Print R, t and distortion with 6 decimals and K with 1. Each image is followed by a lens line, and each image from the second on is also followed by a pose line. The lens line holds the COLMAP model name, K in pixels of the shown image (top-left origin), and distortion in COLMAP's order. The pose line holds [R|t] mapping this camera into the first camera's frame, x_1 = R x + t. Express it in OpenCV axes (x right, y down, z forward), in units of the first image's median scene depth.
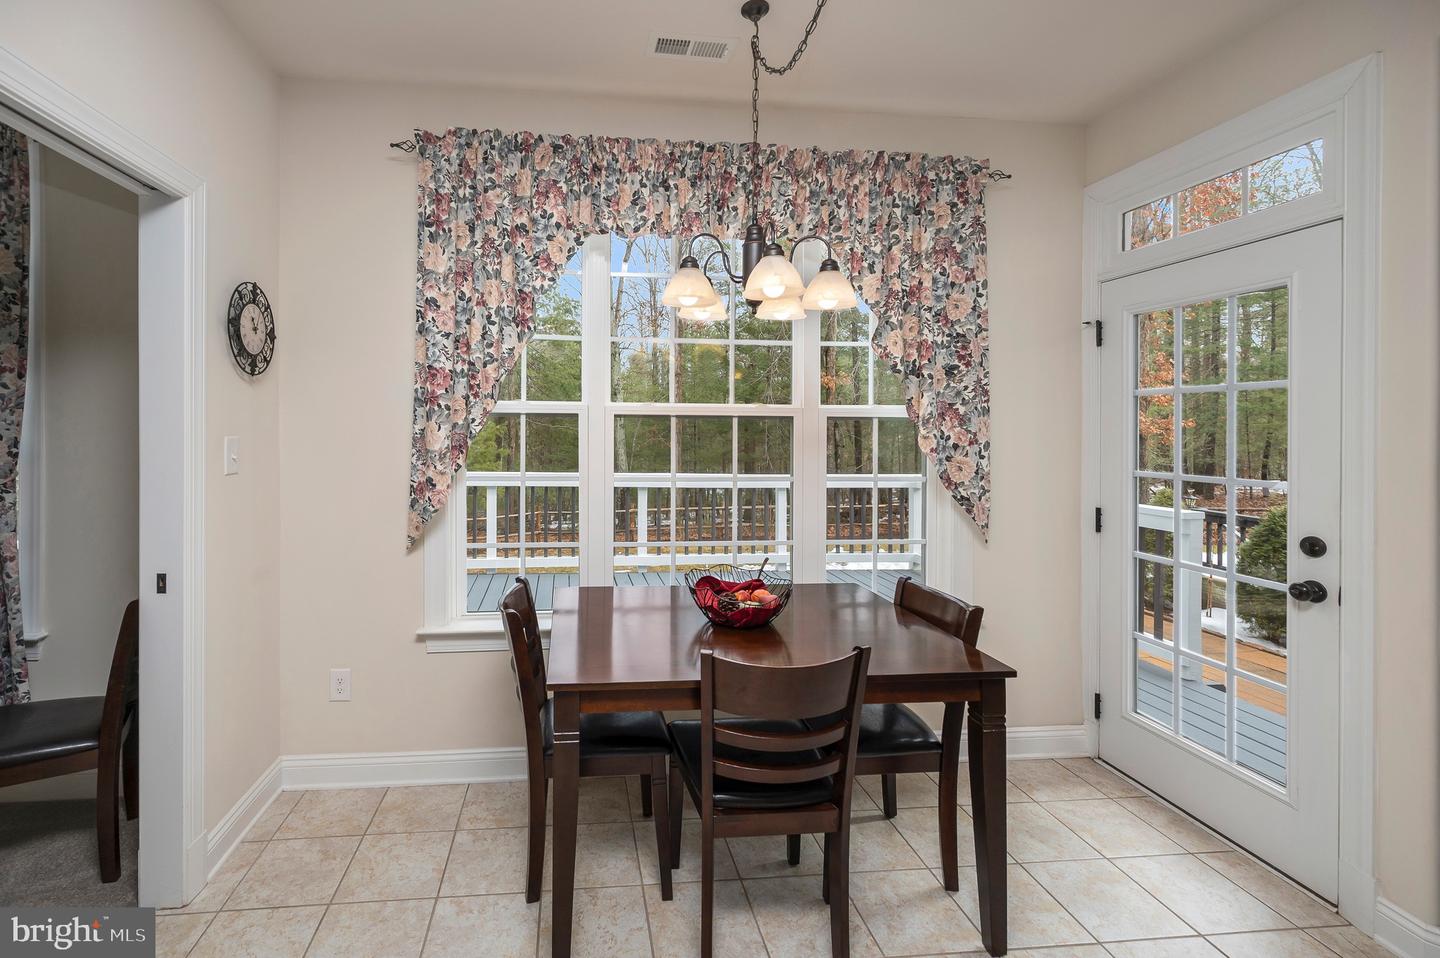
lens RADIAL K [[602.2, 0, 690.1], [0, 602.2, 443.3], [0, 0, 1]] dist [-0.002456, -0.000804]
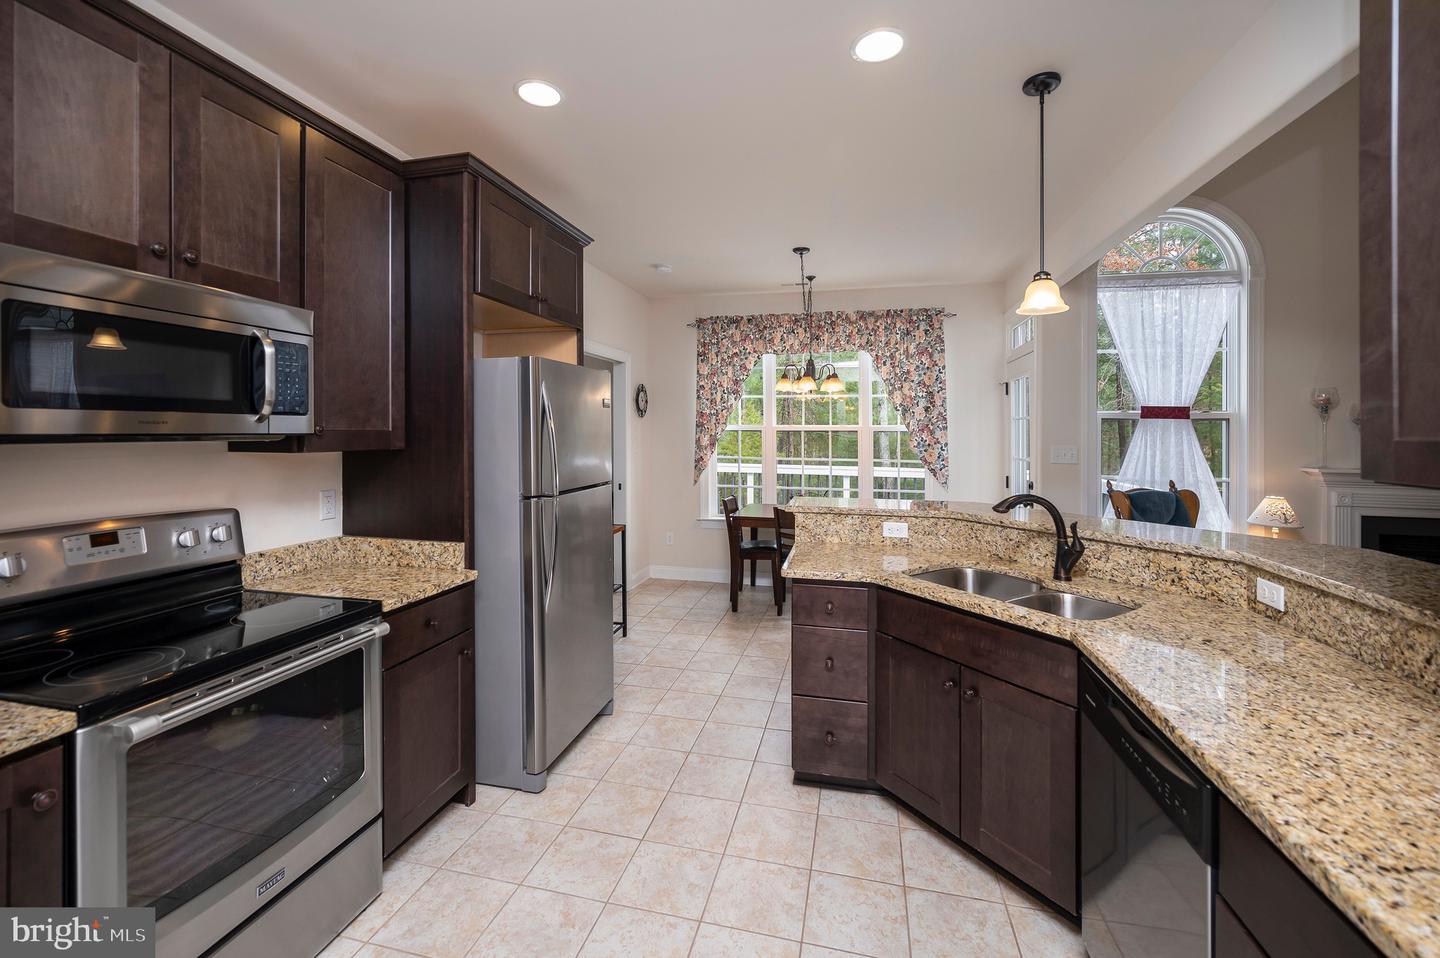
lens RADIAL K [[602.2, 0, 712.3], [0, 602.2, 437.0], [0, 0, 1]] dist [-0.002456, -0.000804]
pose [[0.914918, 0.000064, -0.403641, 0.611124], [0.001682, 0.999991, 0.003970, -0.032932], [0.403637, -0.004311, 0.914909, -1.257555]]
